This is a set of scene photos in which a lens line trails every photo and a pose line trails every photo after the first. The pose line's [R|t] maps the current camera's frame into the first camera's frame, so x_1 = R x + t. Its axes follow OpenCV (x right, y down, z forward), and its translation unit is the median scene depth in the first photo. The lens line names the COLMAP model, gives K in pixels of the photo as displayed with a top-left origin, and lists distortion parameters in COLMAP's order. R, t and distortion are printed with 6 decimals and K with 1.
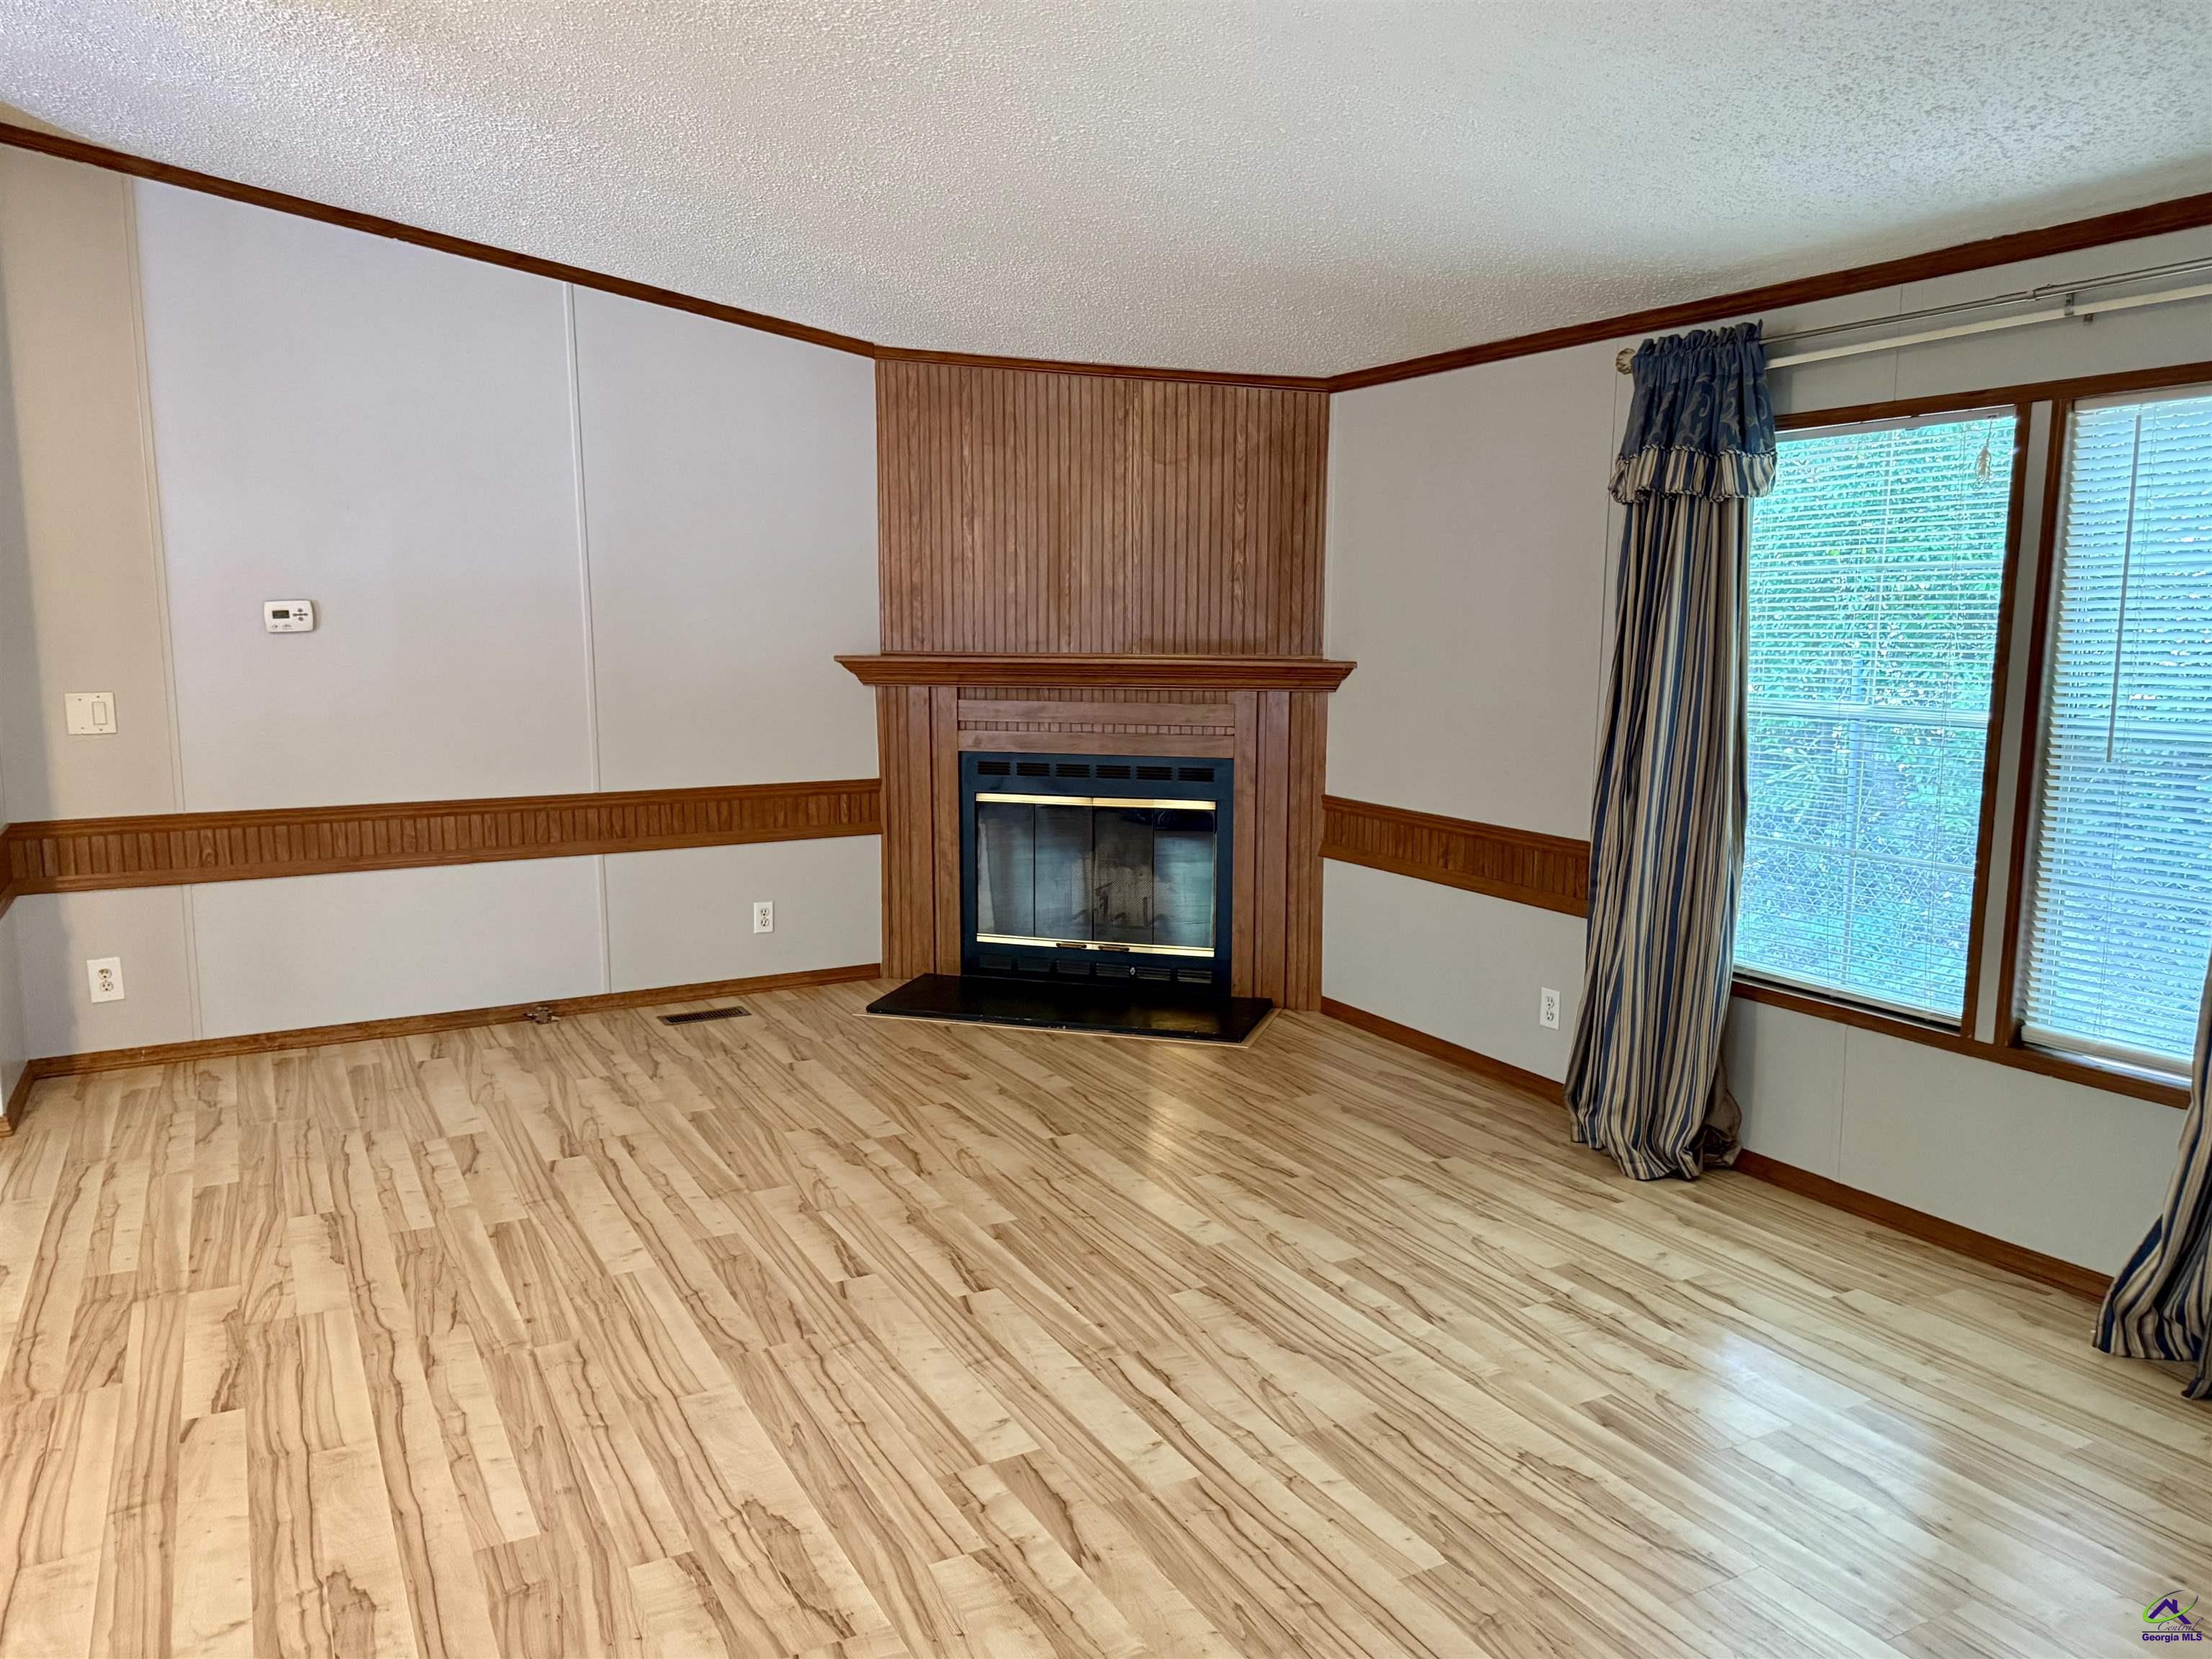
lens RADIAL K [[1600.7, 0, 1094.8], [0, 1600.7, 826.2], [0, 0, 1]] dist [0.071763, -0.094416]
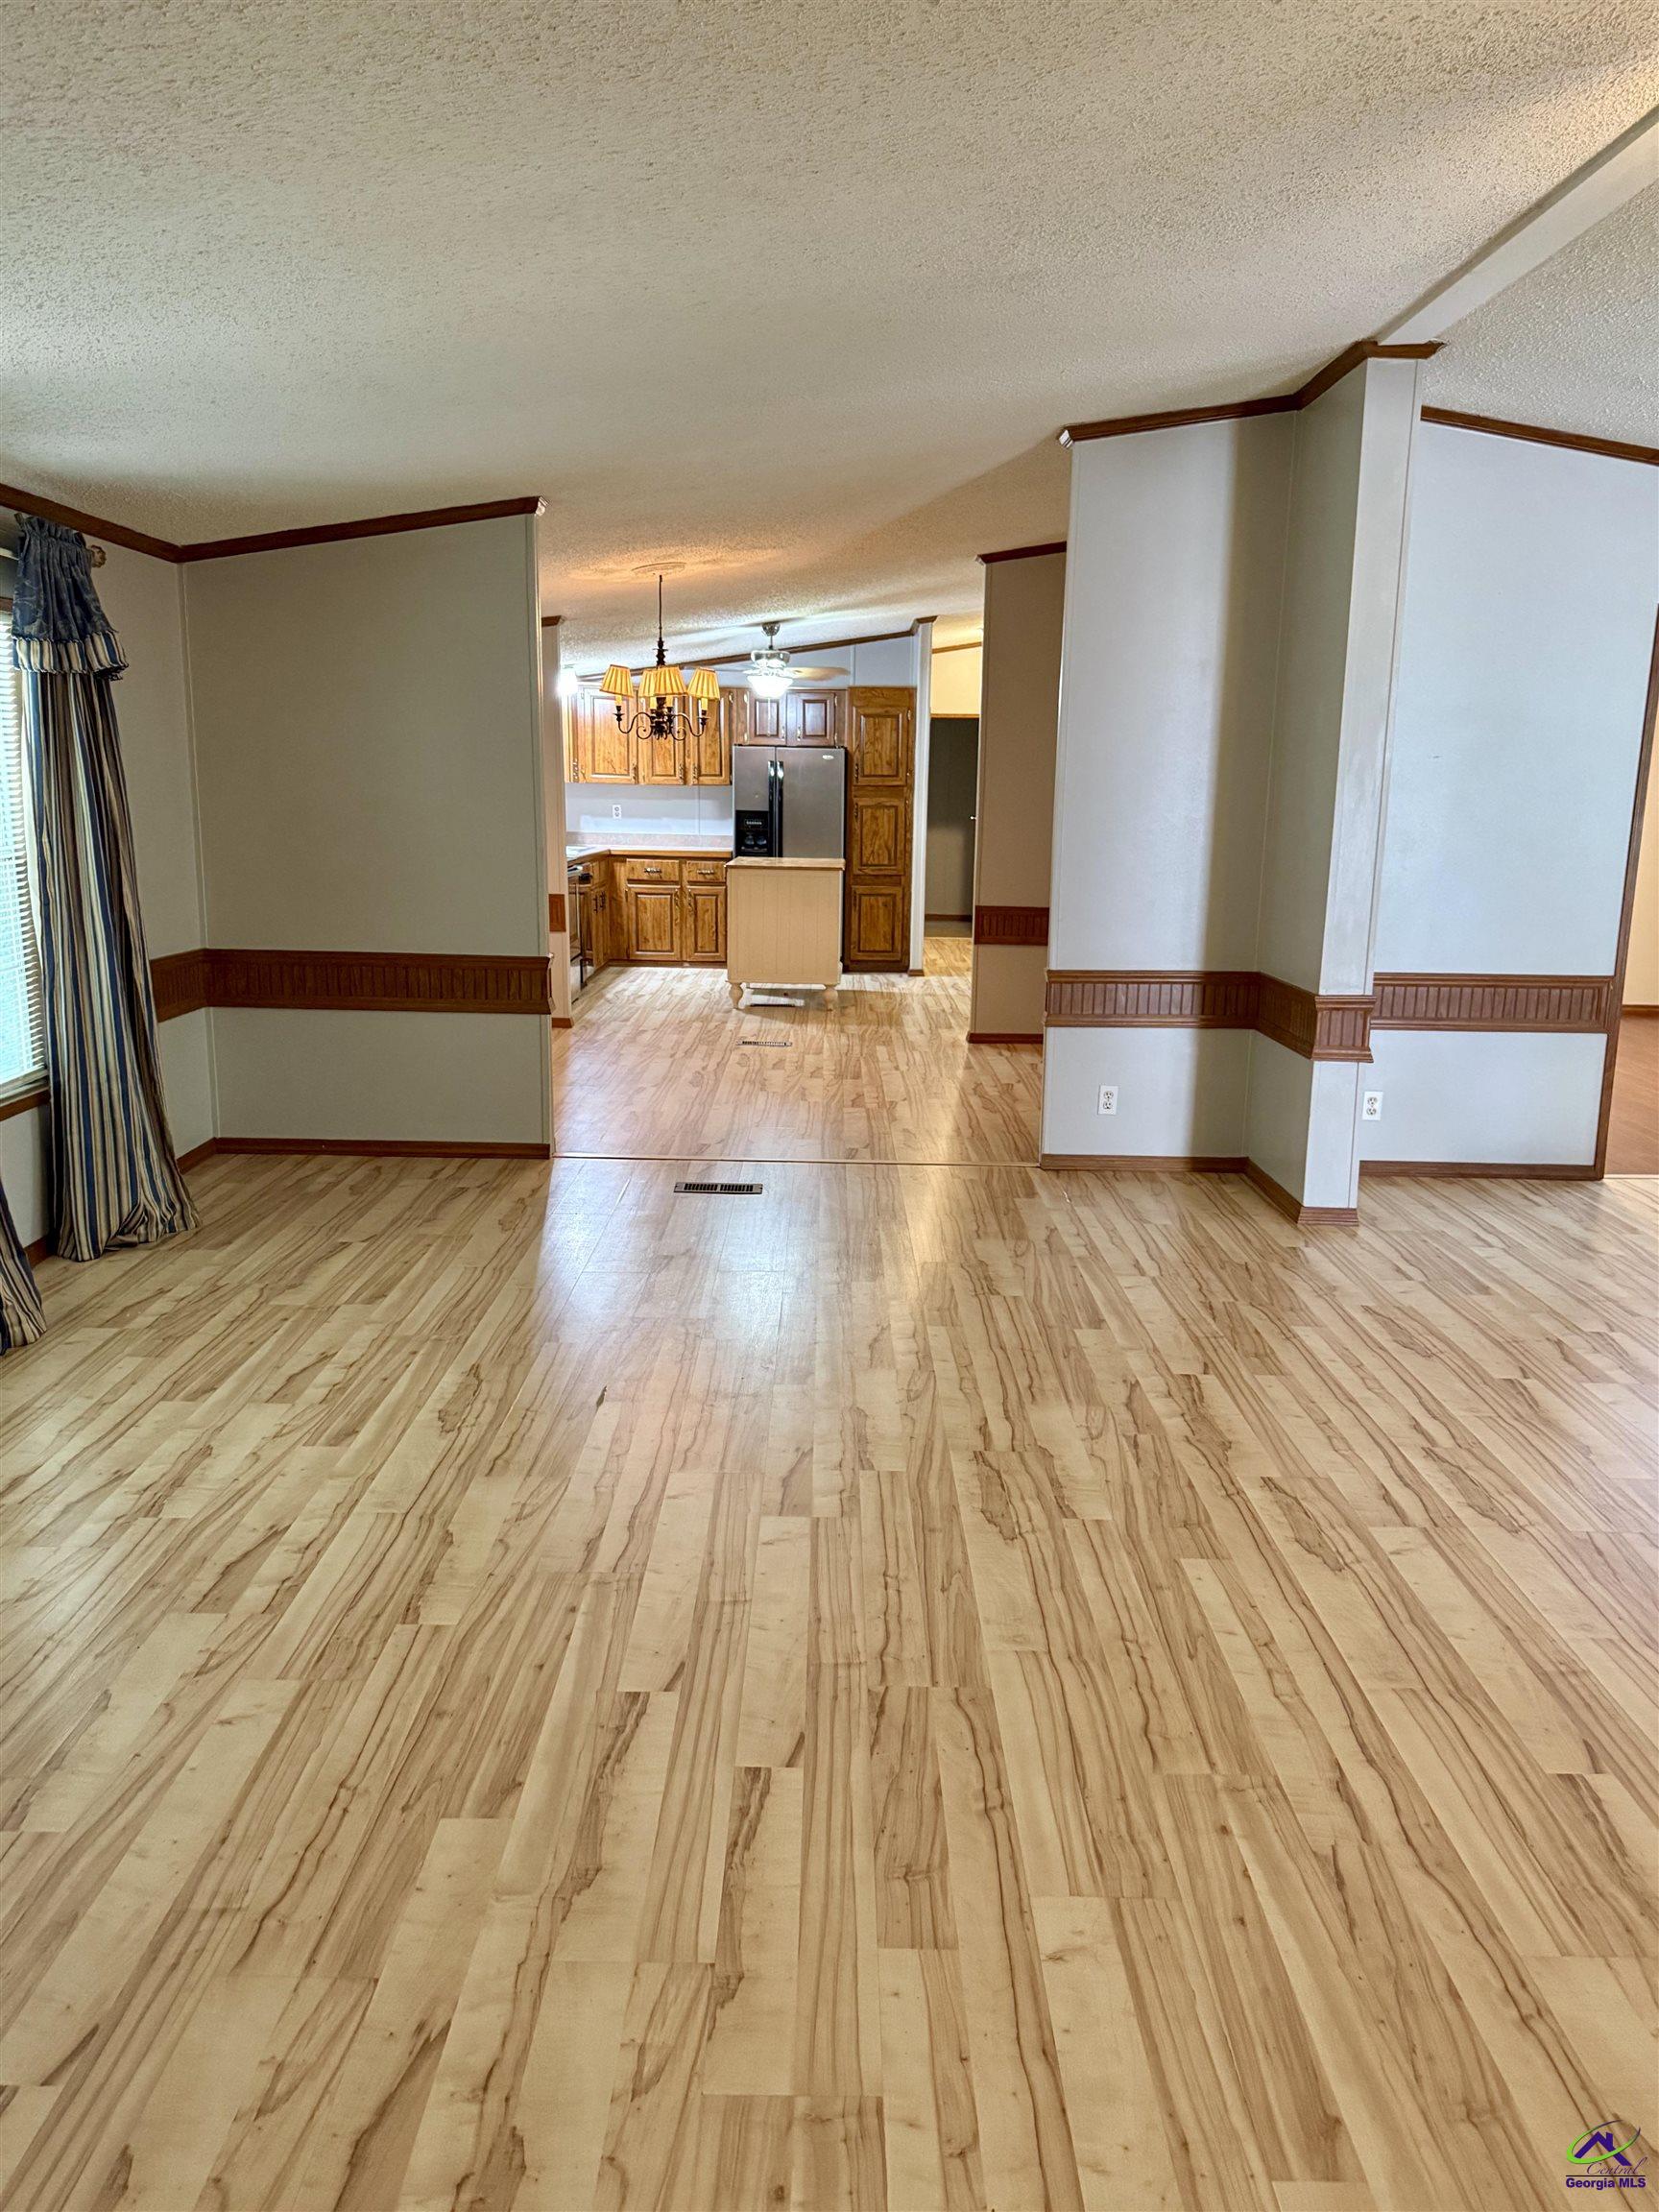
lens RADIAL K [[1600.7, 0, 847.5], [0, 1600.7, 1099.7], [0, 0, 1]] dist [0.071763, -0.094416]
pose [[-0.887057, -0.102824, 0.450064, -0.389923], [0.045764, 0.950494, 0.307353, -0.168602], [-0.459387, 0.293236, -0.838437, 1.254153]]
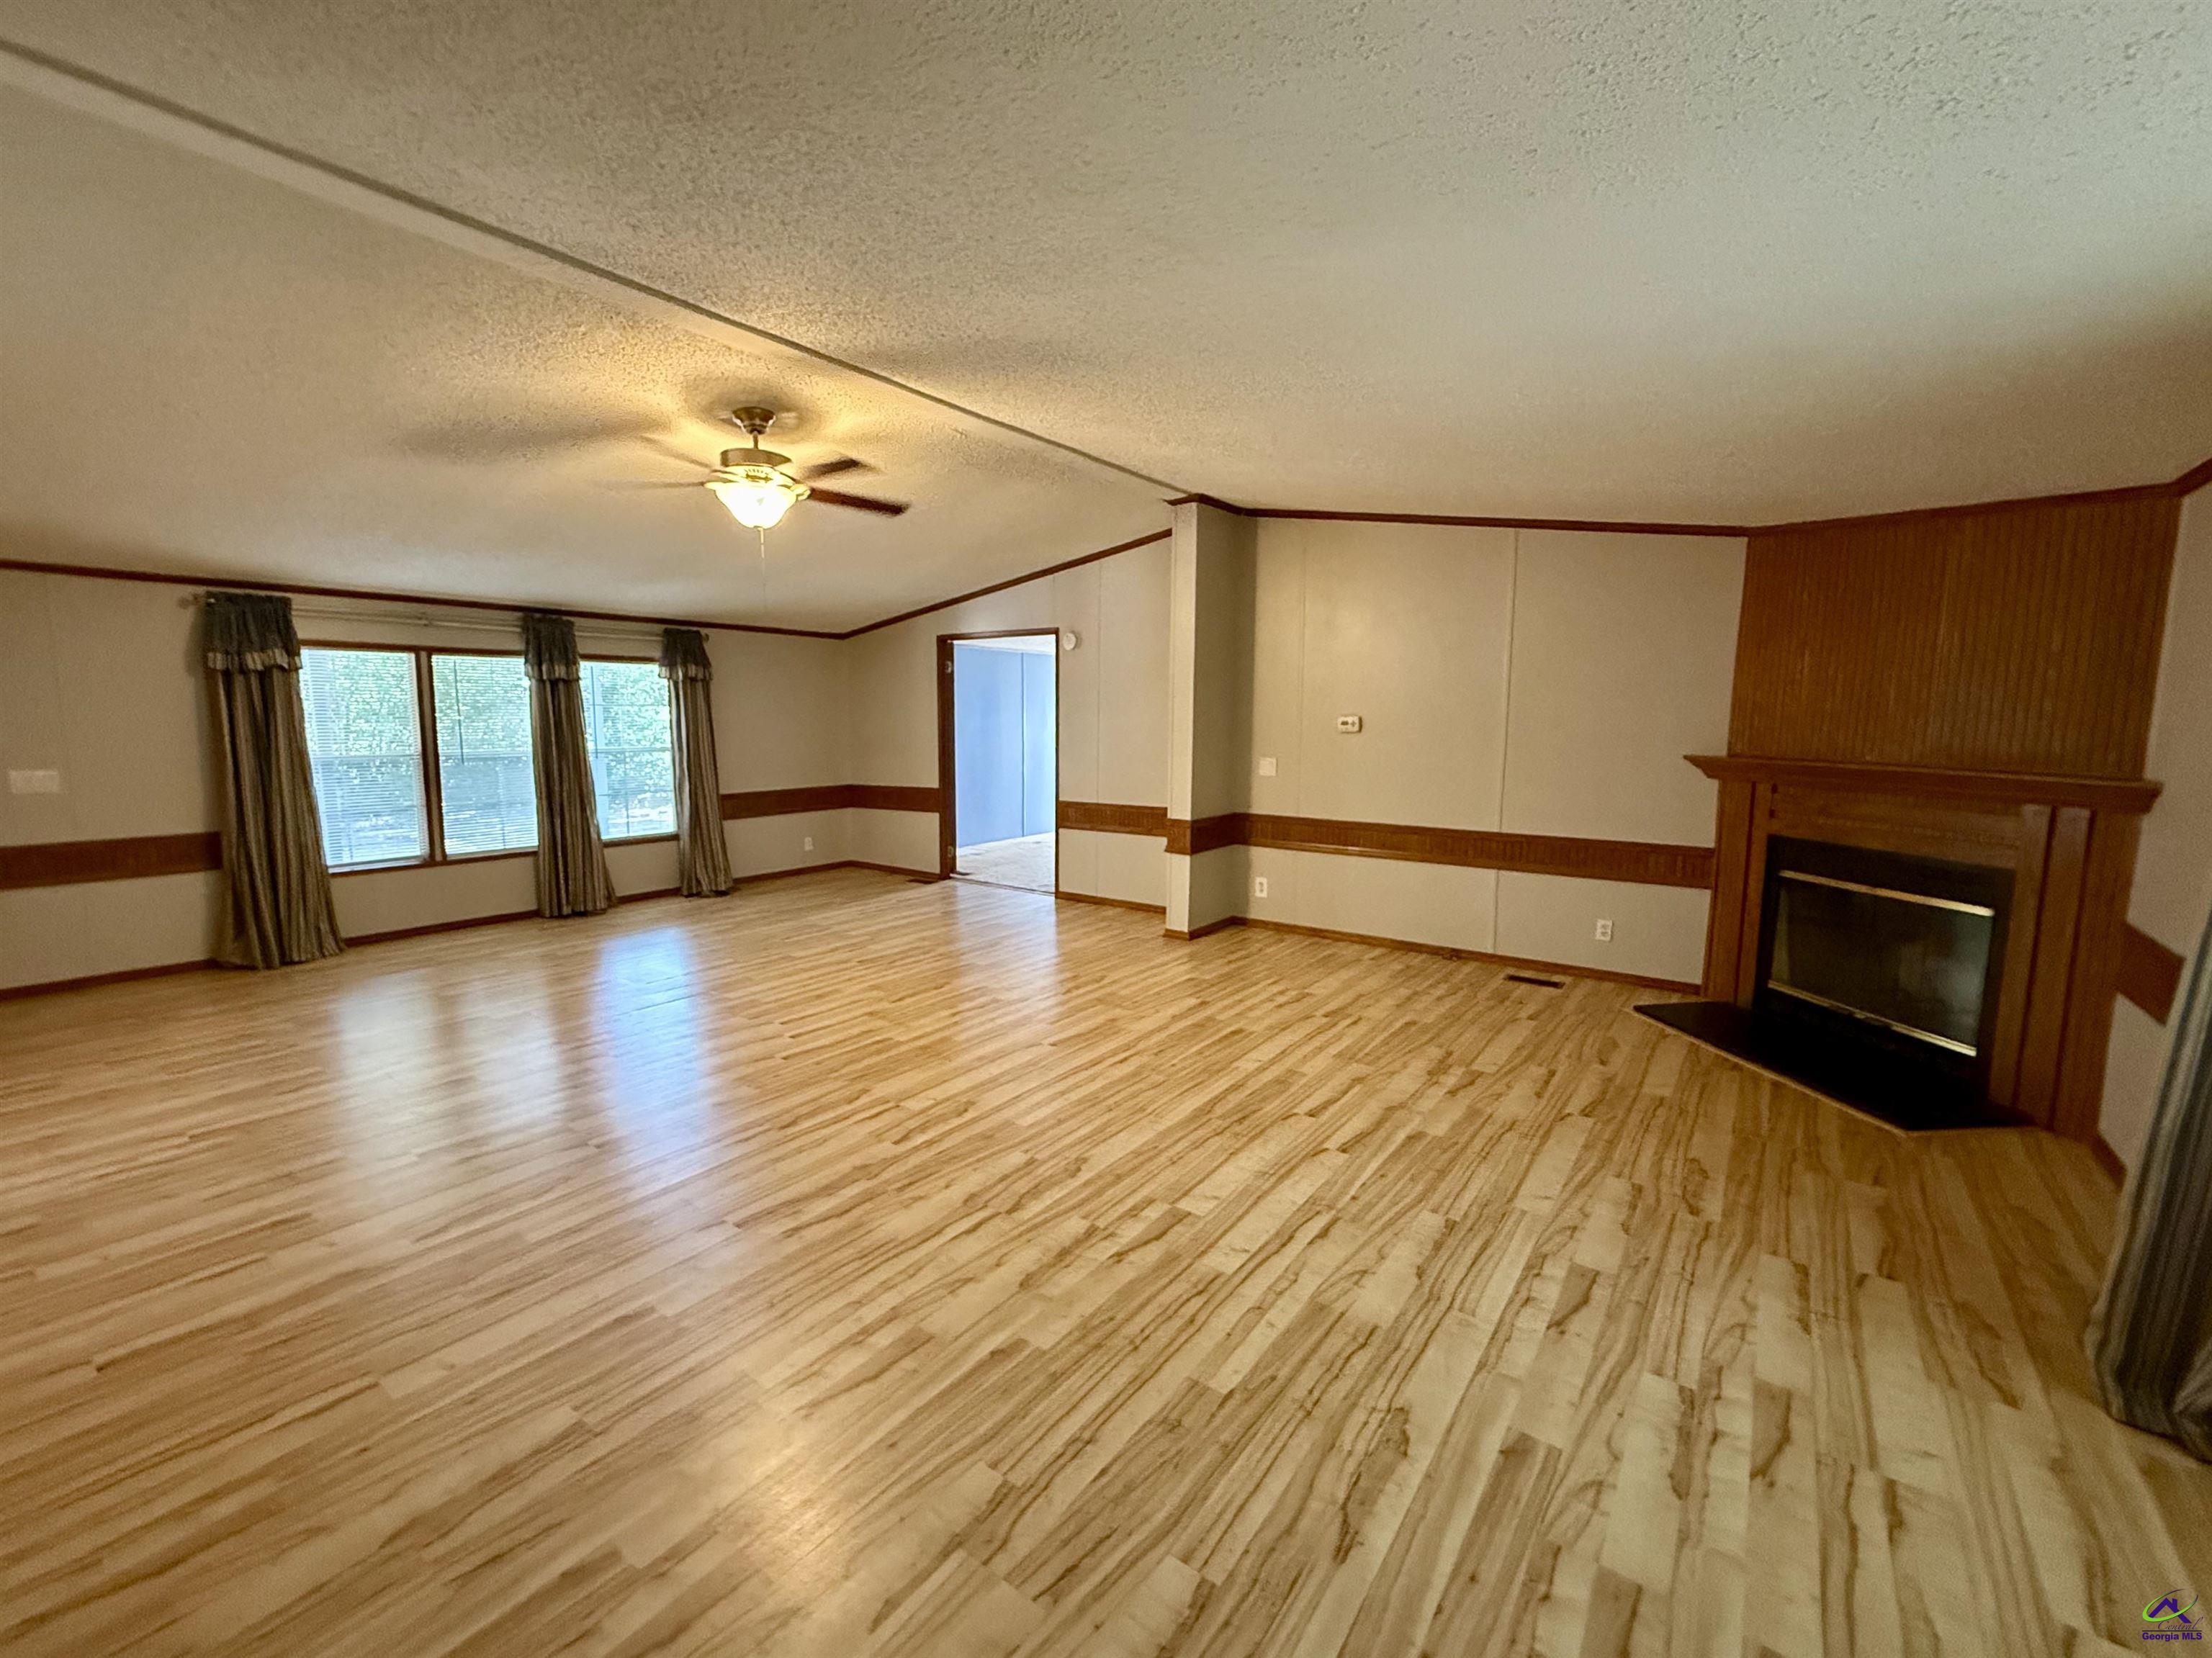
lens RADIAL K [[925.2, 0, 1102.8], [0, 925.2, 819.8], [0, 0, 1]] dist [0.007114, -0.002954]
pose [[0.434579, 0.105217, -0.894466, 0.504297], [-0.130052, 0.990075, 0.053277, -0.042544], [0.891194, 0.093173, 0.443950, 0.298380]]
